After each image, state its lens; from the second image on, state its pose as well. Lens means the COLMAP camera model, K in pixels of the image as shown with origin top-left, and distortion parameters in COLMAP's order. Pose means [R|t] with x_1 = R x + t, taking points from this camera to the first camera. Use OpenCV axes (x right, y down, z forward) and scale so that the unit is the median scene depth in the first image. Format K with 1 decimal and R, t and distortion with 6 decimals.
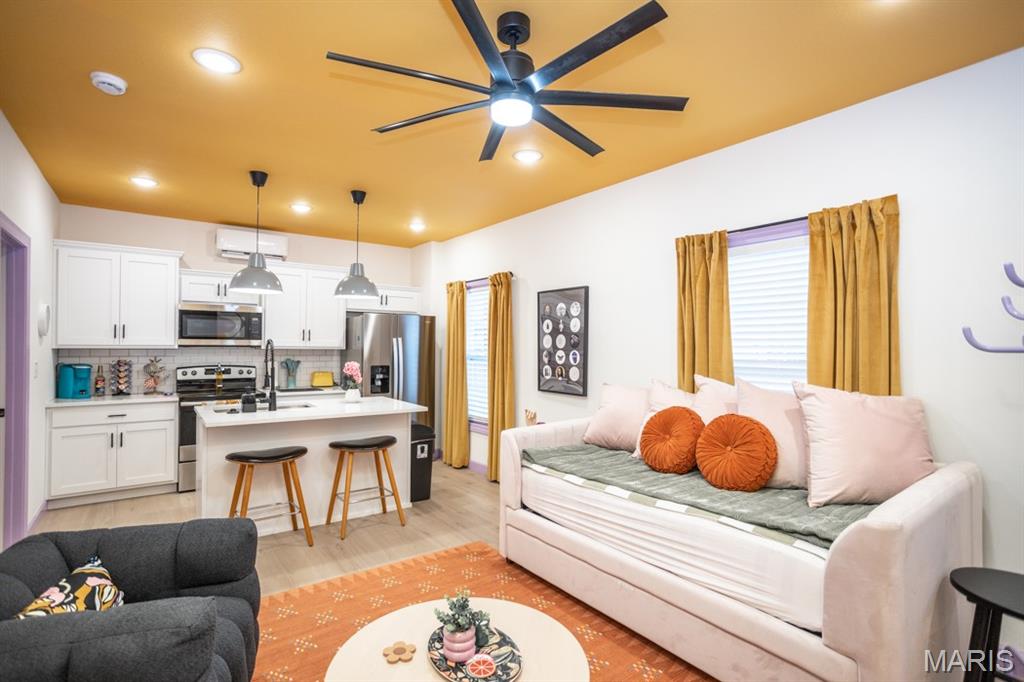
lens RADIAL K [[504.2, 0, 511.7], [0, 504.2, 338.9], [0, 0, 1]] dist [-0.037541, 0.018087]
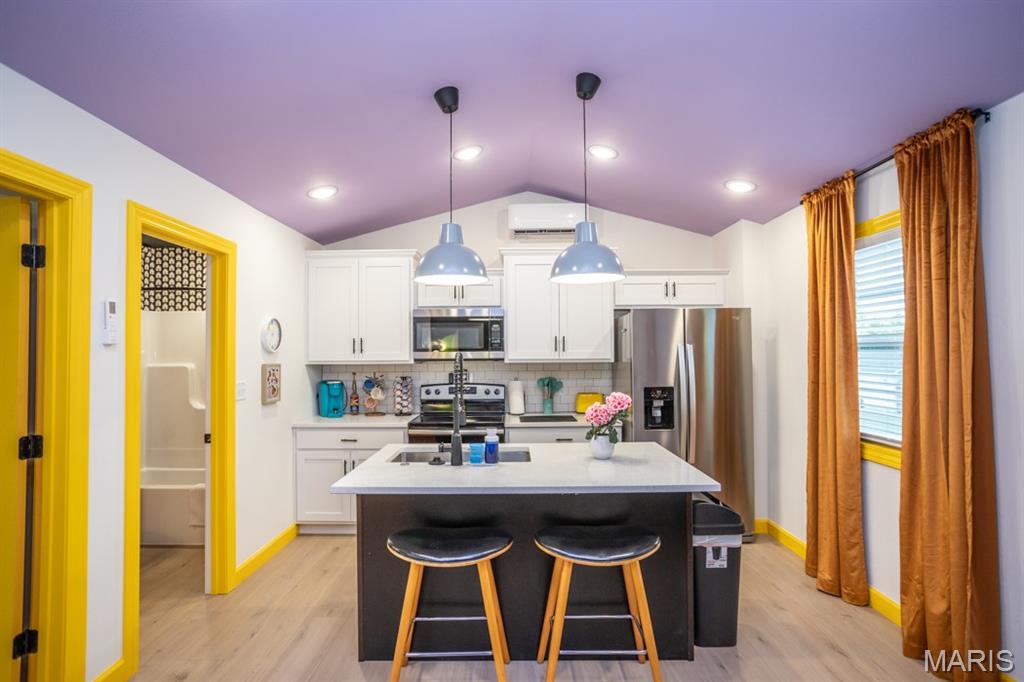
lens RADIAL K [[504.2, 0, 507.2], [0, 504.2, 343.0], [0, 0, 1]] dist [-0.037541, 0.018087]
pose [[0.798359, -0.023839, -0.601710, -0.025717], [0.021126, 0.999710, -0.011578, -0.002385], [0.601812, -0.003468, 0.798631, 0.404806]]
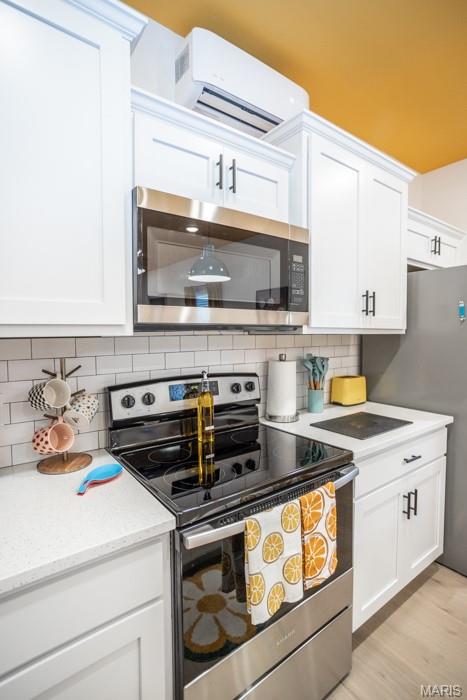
lens RADIAL K [[344.7, 0, 234.9], [0, 344.7, 347.1], [0, 0, 1]] dist [-0.037541, 0.018087]
pose [[0.999932, -0.009299, 0.007074, -0.601531], [0.008876, 0.998305, 0.057521, 0.014691], [-0.007597, -0.057455, 0.998319, 0.772808]]
